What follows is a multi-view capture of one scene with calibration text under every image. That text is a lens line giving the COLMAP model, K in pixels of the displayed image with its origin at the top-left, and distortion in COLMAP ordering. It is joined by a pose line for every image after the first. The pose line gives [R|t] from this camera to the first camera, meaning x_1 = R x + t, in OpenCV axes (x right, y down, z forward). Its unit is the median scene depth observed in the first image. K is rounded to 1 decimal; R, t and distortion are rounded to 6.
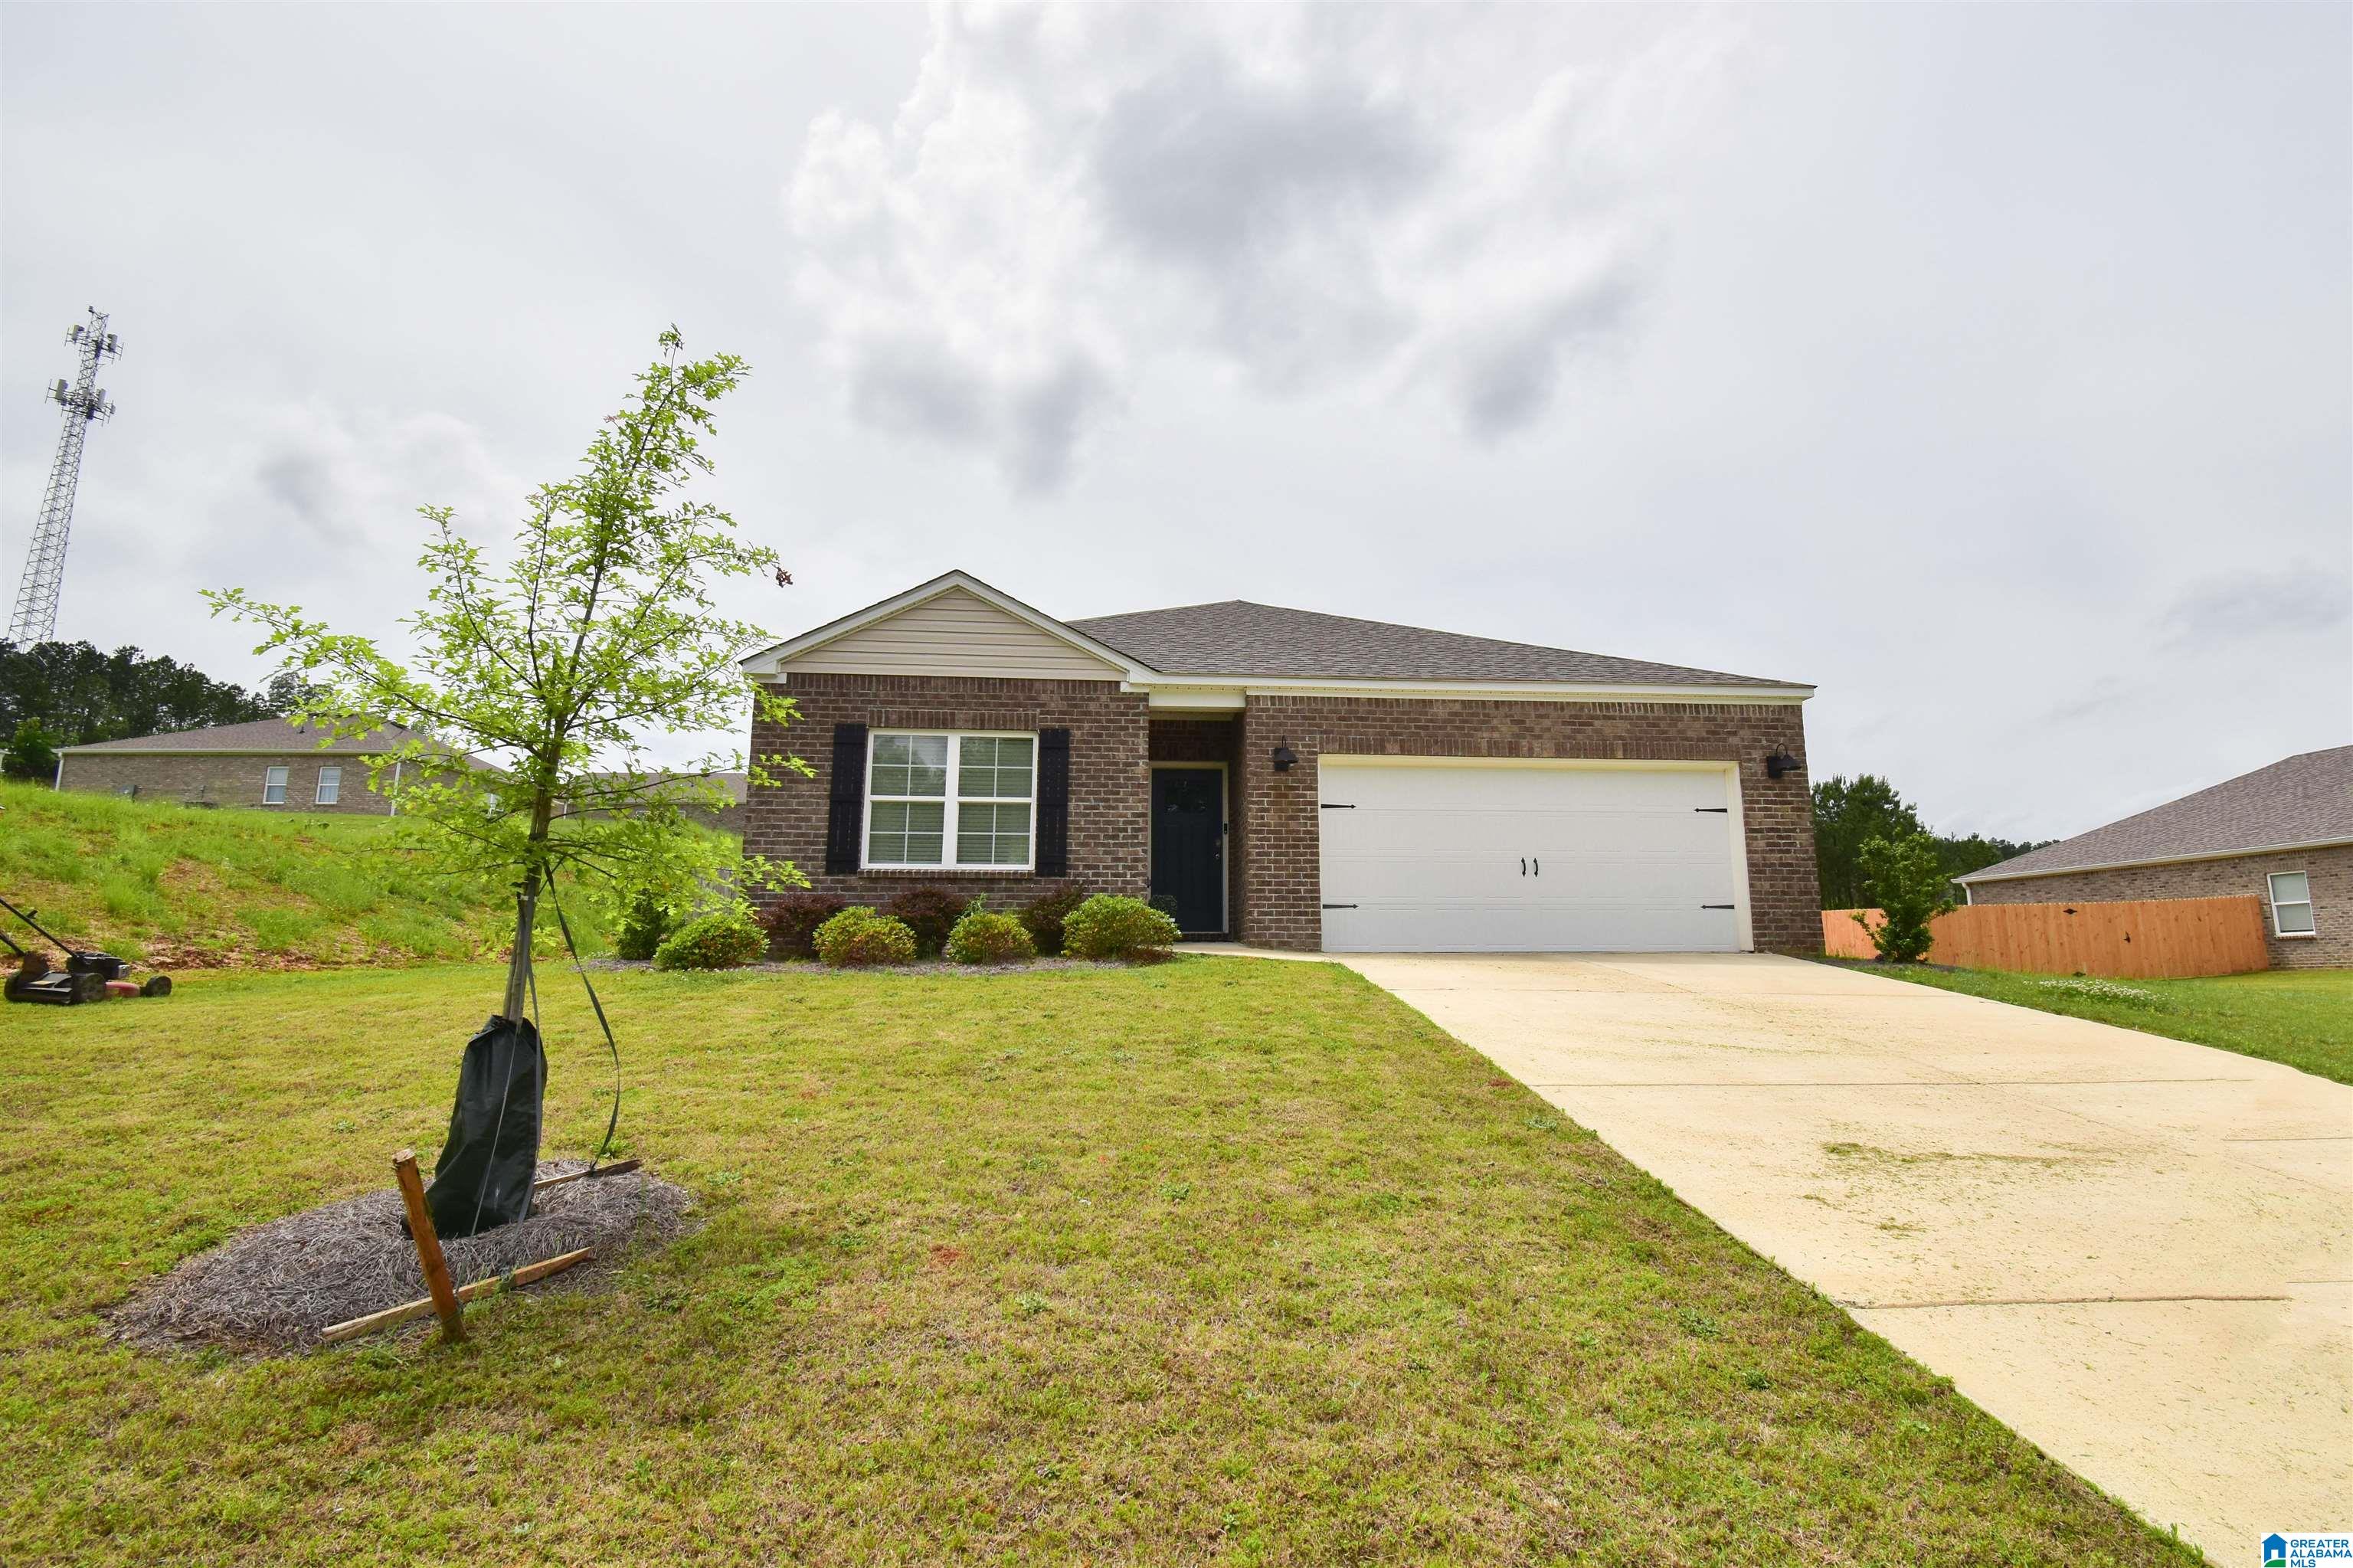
lens RADIAL K [[1063.8, 0, 1165.2], [0, 1063.8, 777.2], [0, 0, 1]] dist [0.020351, -0.026986]
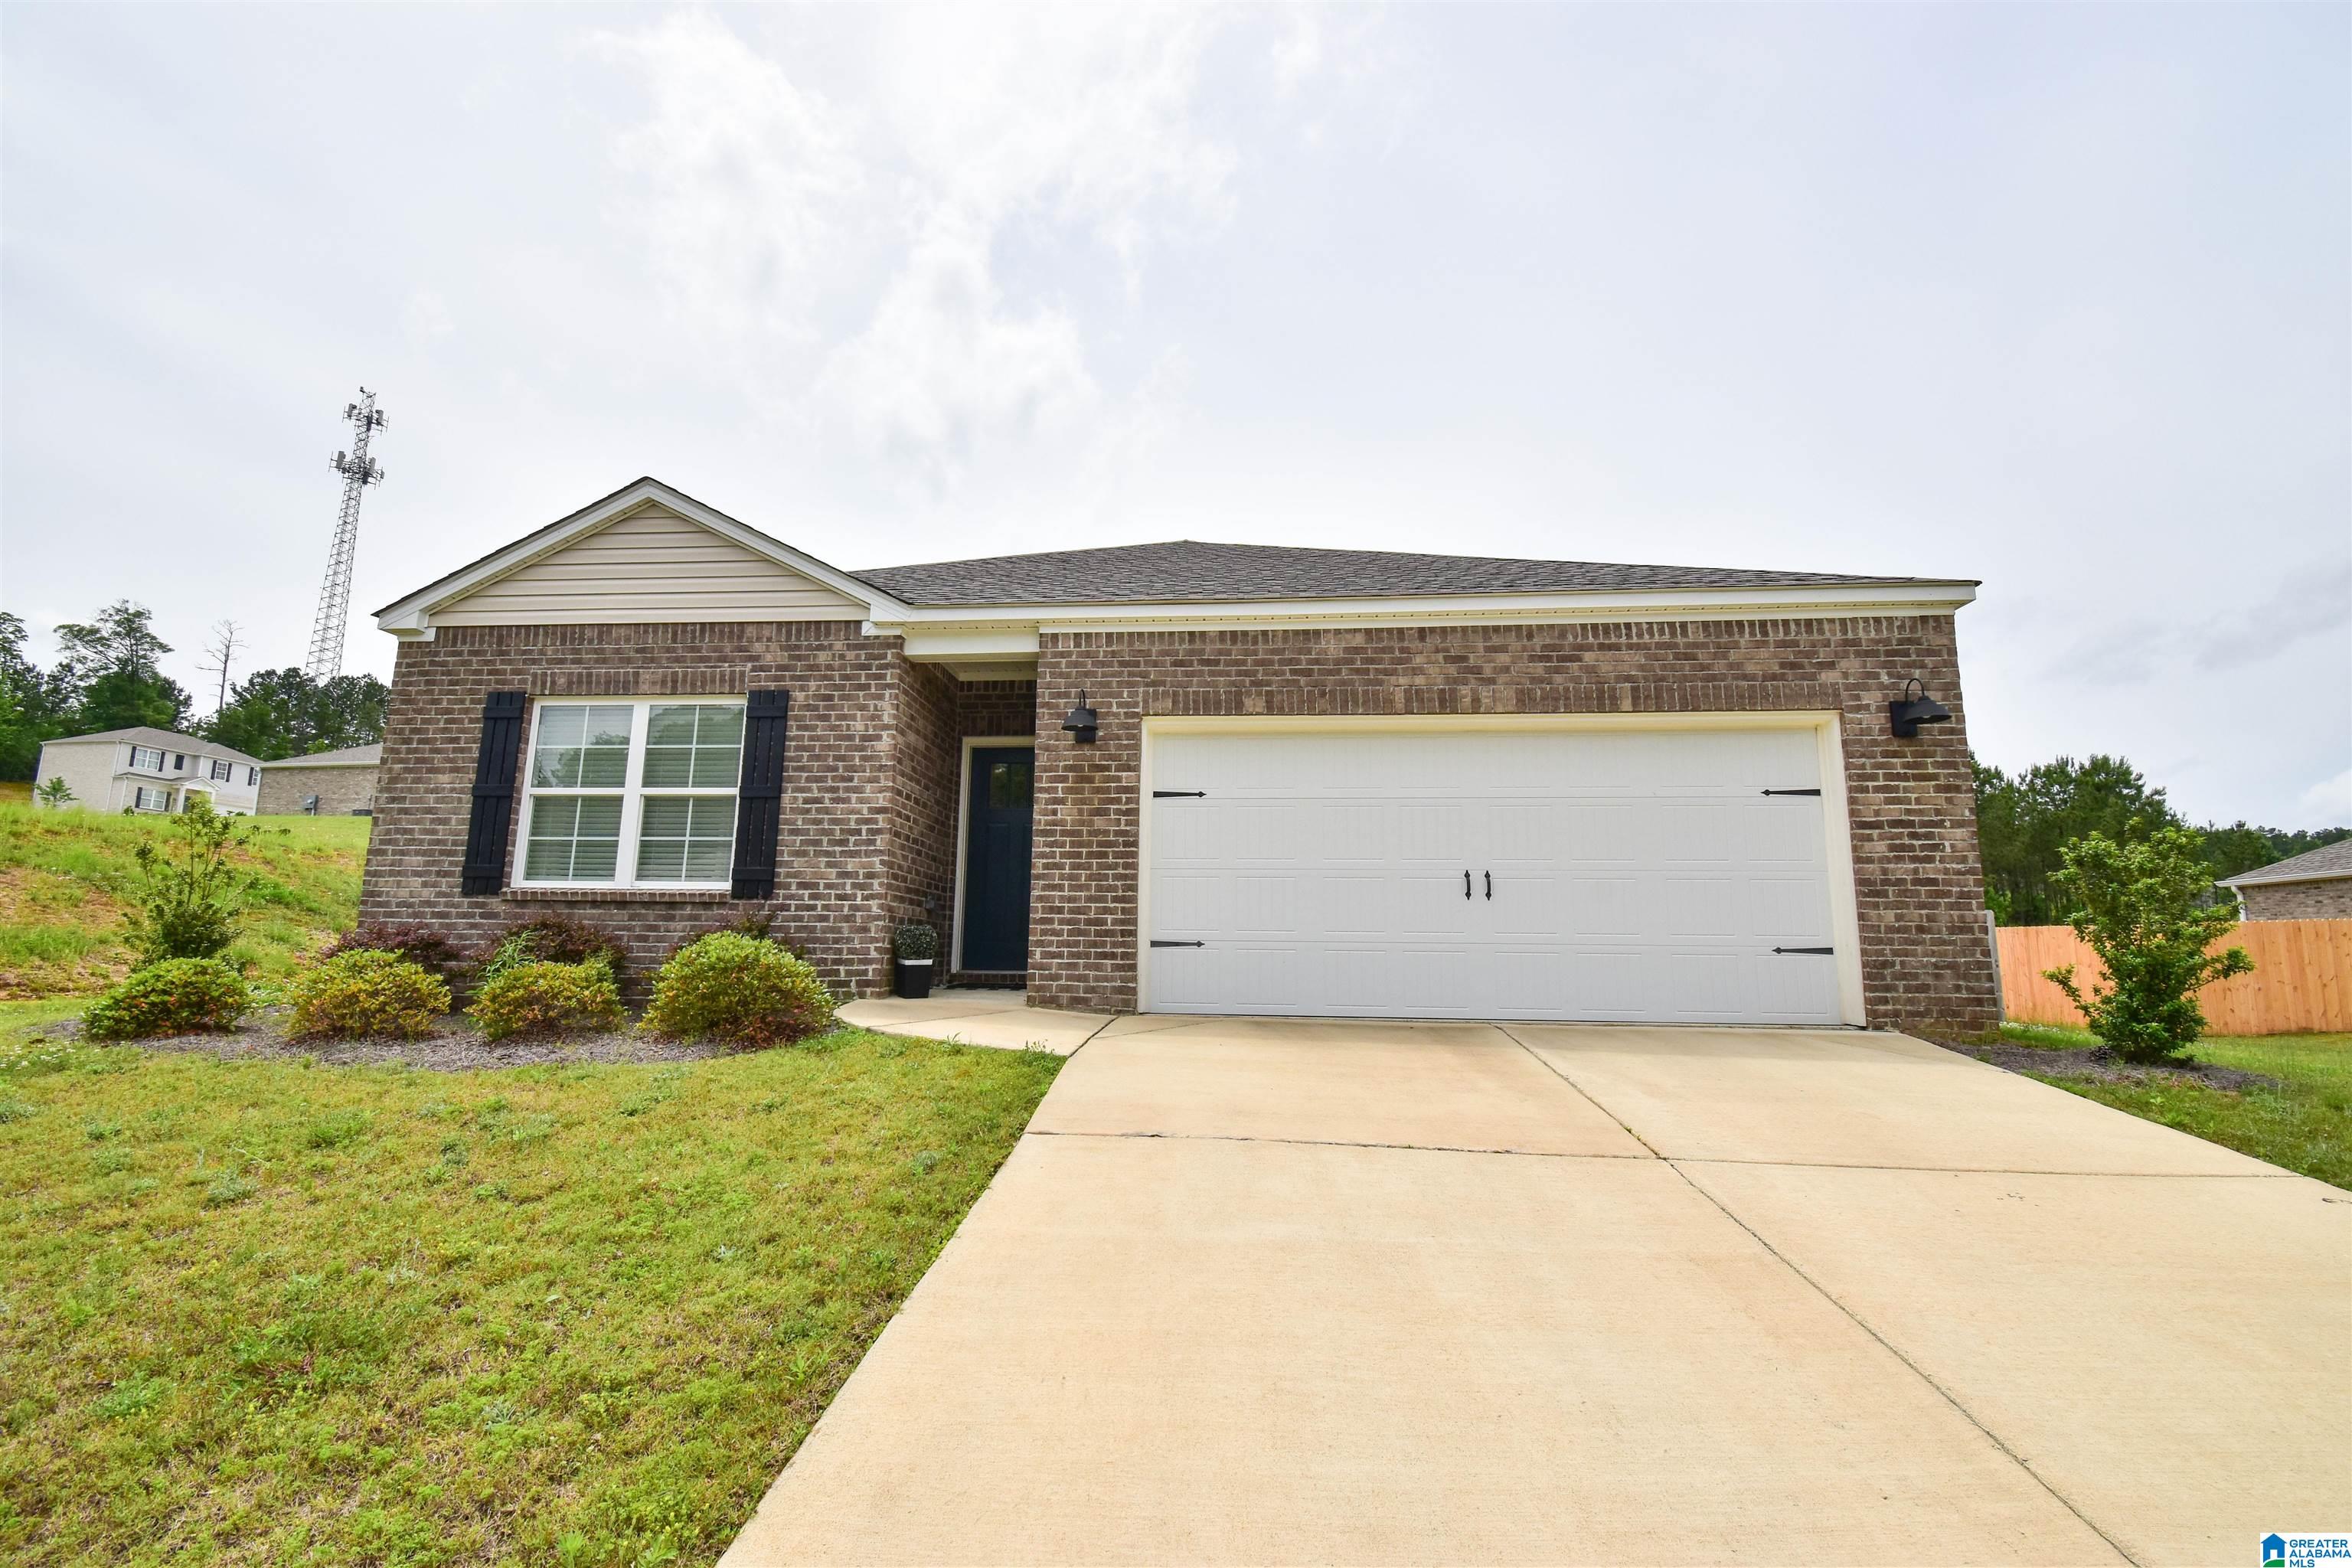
lens RADIAL K [[982.2, 0, 1176.0], [0, 982.2, 784.0], [0, 0, 1]] dist [0.020325, -0.025681]
pose [[0.984002, -0.015951, -0.177441, 0.272402], [0.017064, 0.999843, 0.004748, 0.017960], [0.177338, -0.007700, 0.984120, 0.391122]]
